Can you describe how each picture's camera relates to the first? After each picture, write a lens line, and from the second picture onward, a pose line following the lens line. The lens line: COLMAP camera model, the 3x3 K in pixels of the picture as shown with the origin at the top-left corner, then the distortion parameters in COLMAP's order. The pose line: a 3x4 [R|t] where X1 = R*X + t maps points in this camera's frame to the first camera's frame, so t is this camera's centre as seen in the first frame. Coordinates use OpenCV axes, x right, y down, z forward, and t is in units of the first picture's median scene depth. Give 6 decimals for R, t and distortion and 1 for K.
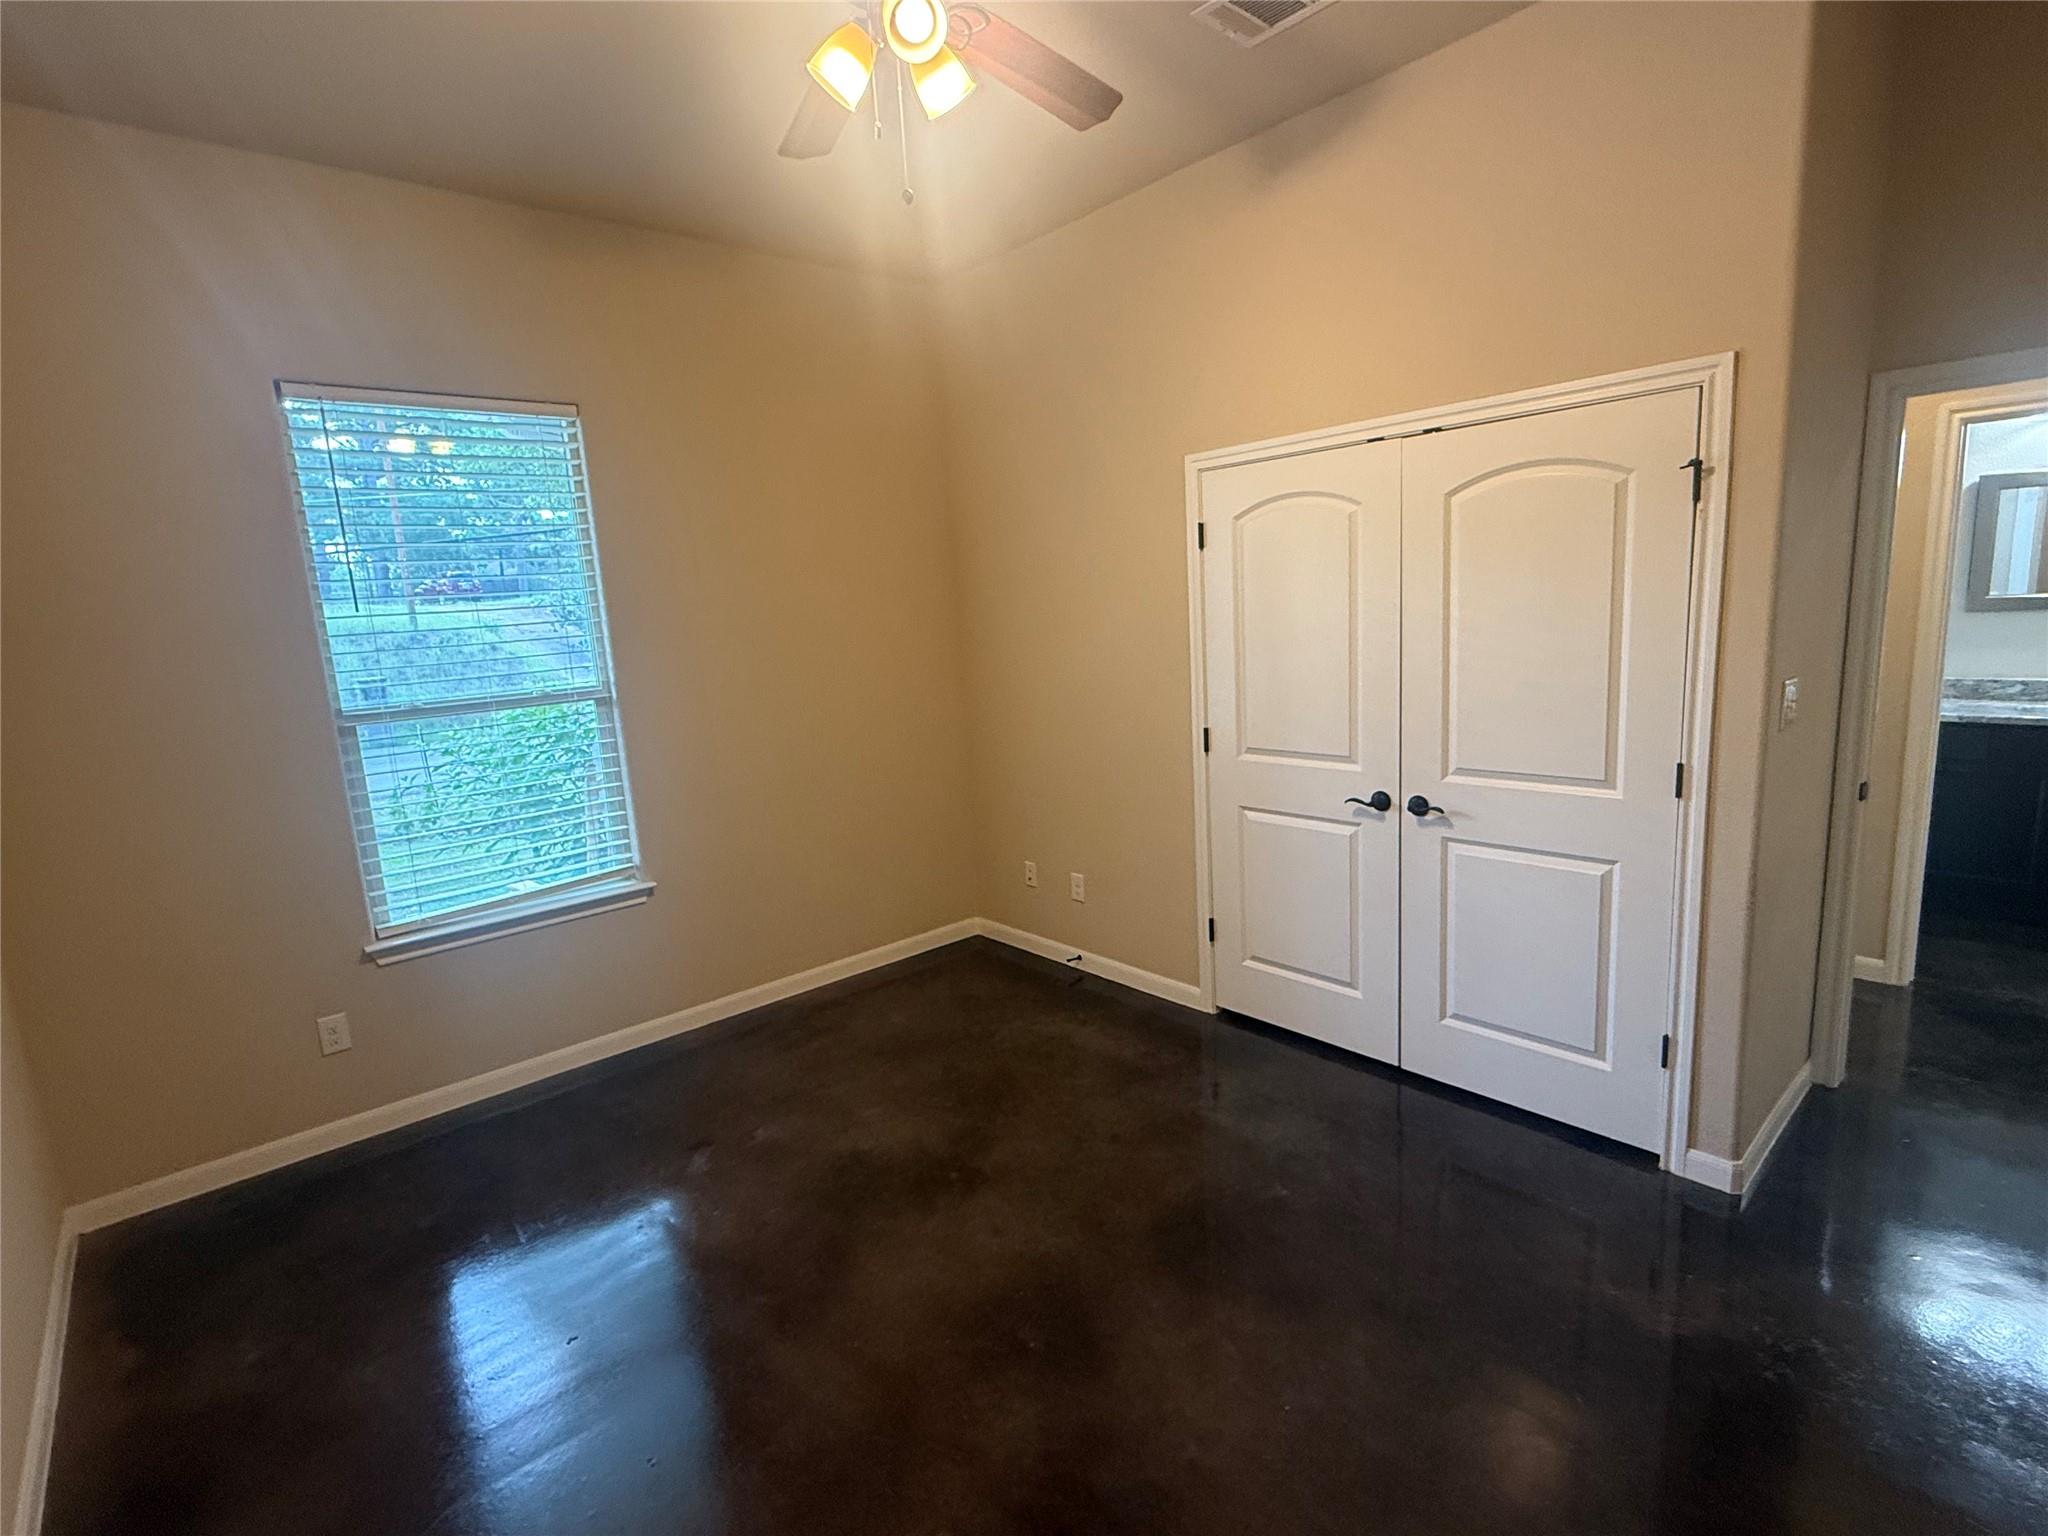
lens RADIAL K [[972.6, 0, 1022.5], [0, 972.6, 821.1], [0, 0, 1]] dist [0.000730, 0.000058]
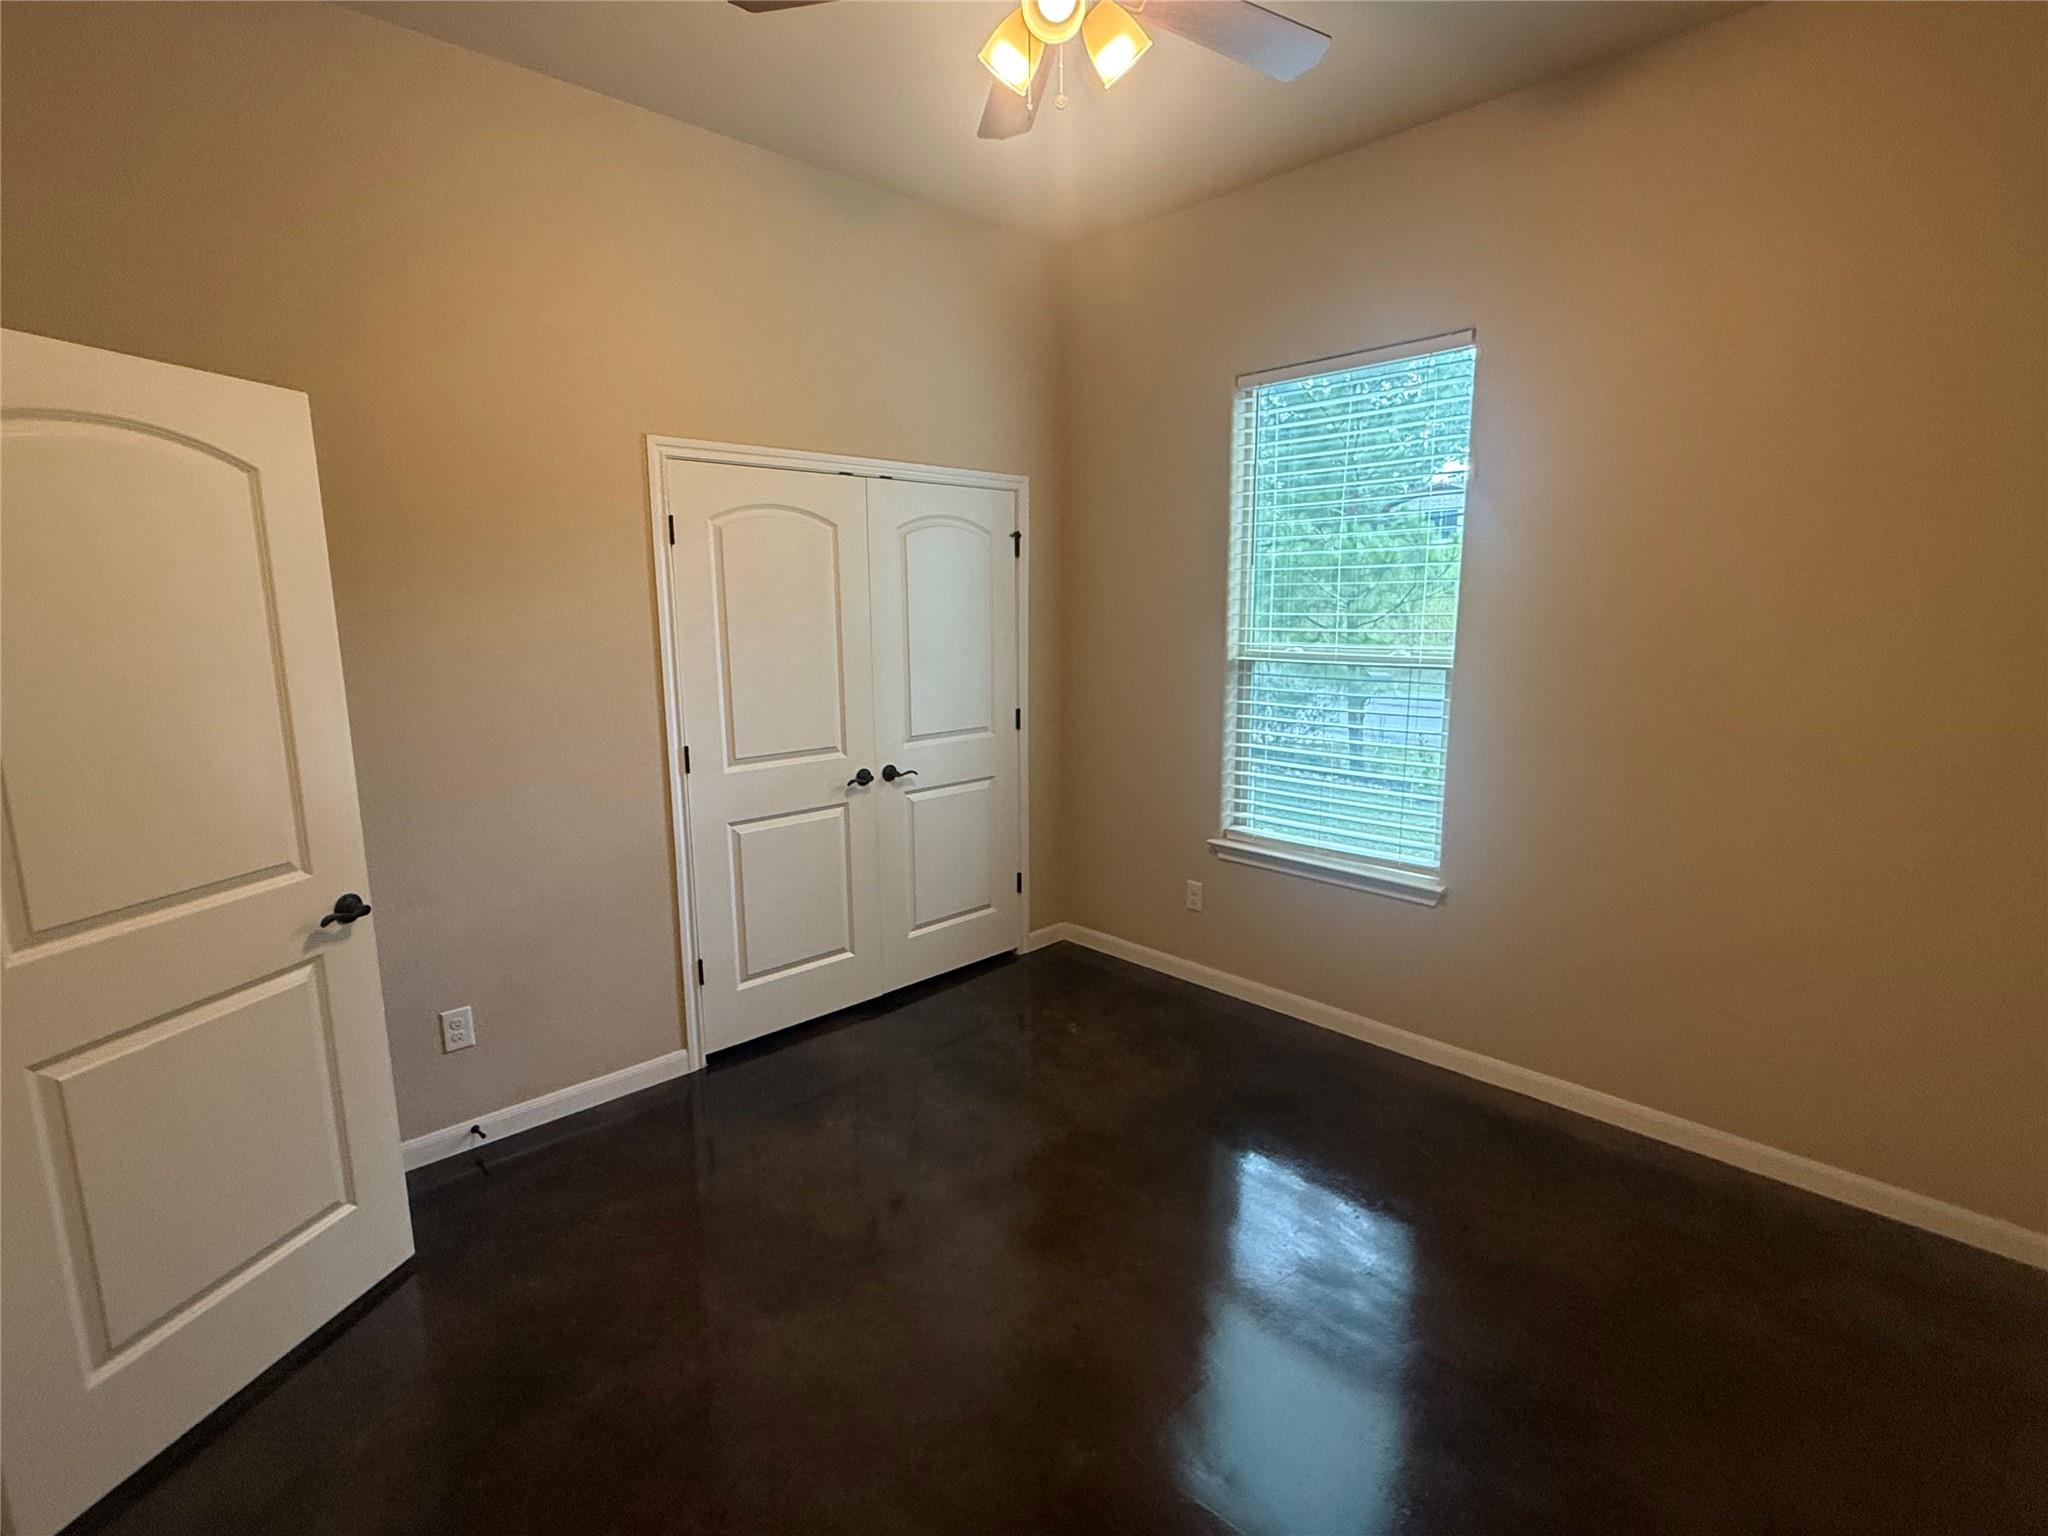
lens RADIAL K [[976.9, 0, 1024.0], [0, 976.9, 768.0], [0, 0, 1]] dist [0.001971, 0.000414]
pose [[-0.044523, -0.141845, 0.988887, -0.812529], [0.208553, 0.966739, 0.148058, -0.167179], [-0.976997, 0.212828, -0.013459, 0.829522]]
